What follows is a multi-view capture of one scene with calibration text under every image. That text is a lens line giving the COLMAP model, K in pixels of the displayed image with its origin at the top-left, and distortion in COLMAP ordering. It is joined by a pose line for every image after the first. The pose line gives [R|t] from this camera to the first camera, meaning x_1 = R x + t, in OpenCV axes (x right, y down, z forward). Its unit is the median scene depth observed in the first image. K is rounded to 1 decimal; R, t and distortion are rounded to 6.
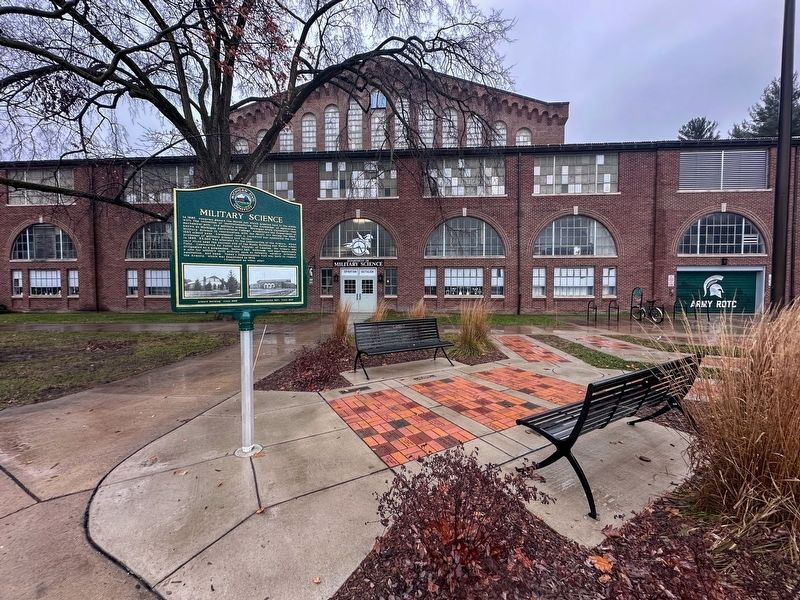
lens RADIAL K [[322.9, 0, 400.0], [0, 322.9, 300.0], [0, 0, 1]] dist [-0.001212, -0.000033]
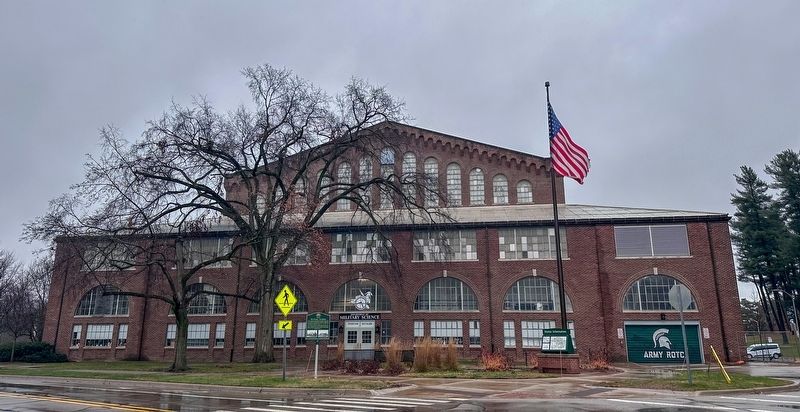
lens RADIAL K [[604.6, 0, 400.4], [0, 604.6, 167.6], [0, 0, 1]] dist [0.140112, -0.225387]
pose [[0.993512, -0.029678, -0.109785, 0.299521], [-0.006209, 0.949757, -0.312927, 0.071853], [0.113556, 0.311578, 0.943411, -1.355759]]
